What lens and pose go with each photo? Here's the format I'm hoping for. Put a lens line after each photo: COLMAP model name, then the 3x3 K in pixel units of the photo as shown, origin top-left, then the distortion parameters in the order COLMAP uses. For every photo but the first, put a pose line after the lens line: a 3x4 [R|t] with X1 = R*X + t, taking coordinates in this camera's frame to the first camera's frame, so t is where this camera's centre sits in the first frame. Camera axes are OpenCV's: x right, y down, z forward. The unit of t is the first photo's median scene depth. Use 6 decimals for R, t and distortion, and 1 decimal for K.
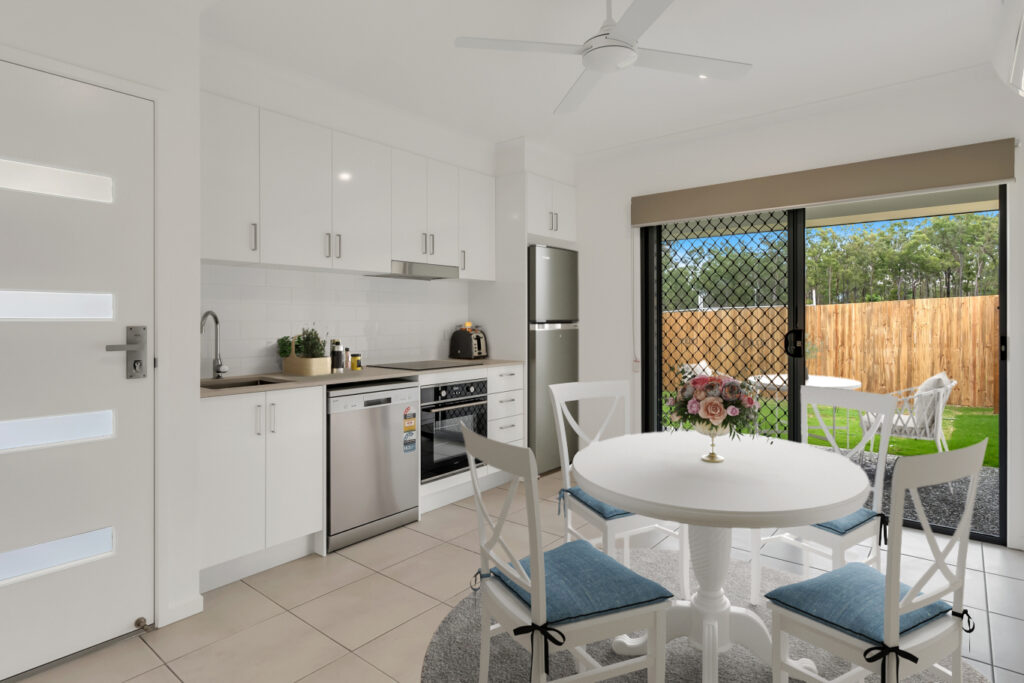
lens RADIAL K [[550.9, 0, 522.3], [0, 550.9, 325.5], [0, 0, 1]] dist [0.003230, -0.000759]
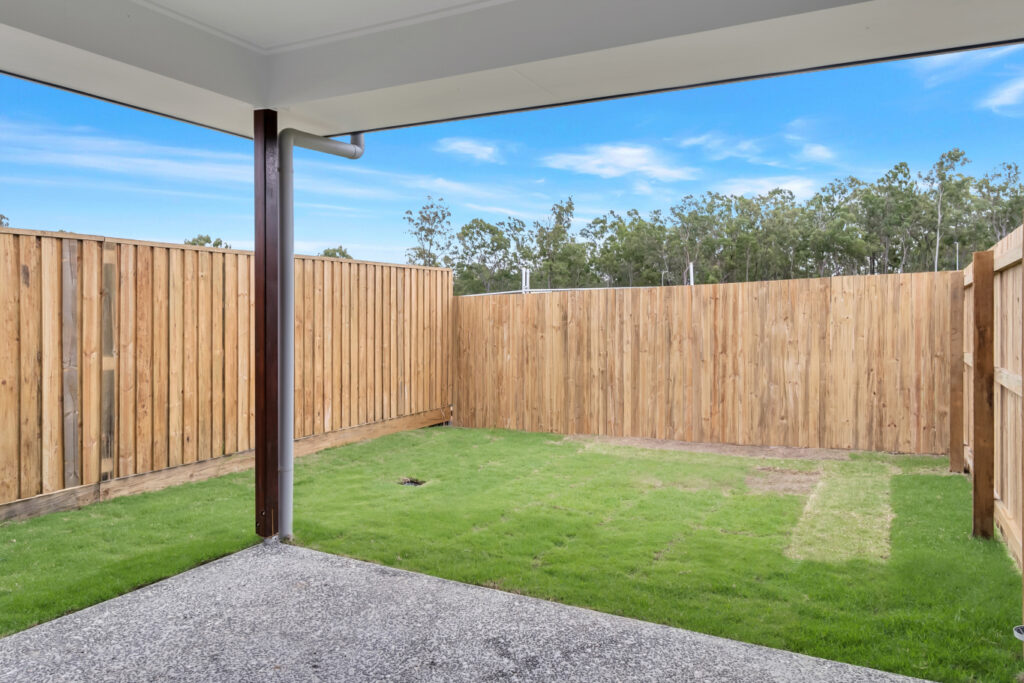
lens RADIAL K [[707.0, 0, 531.8], [0, 707.0, 311.5], [0, 0, 1]] dist [0.042372, 0.002140]
pose [[0.977711, 0.008862, 0.209769, 0.220502], [-0.007950, 0.999955, -0.005188, -0.002939], [-0.209806, 0.003404, 0.977737, 0.296000]]
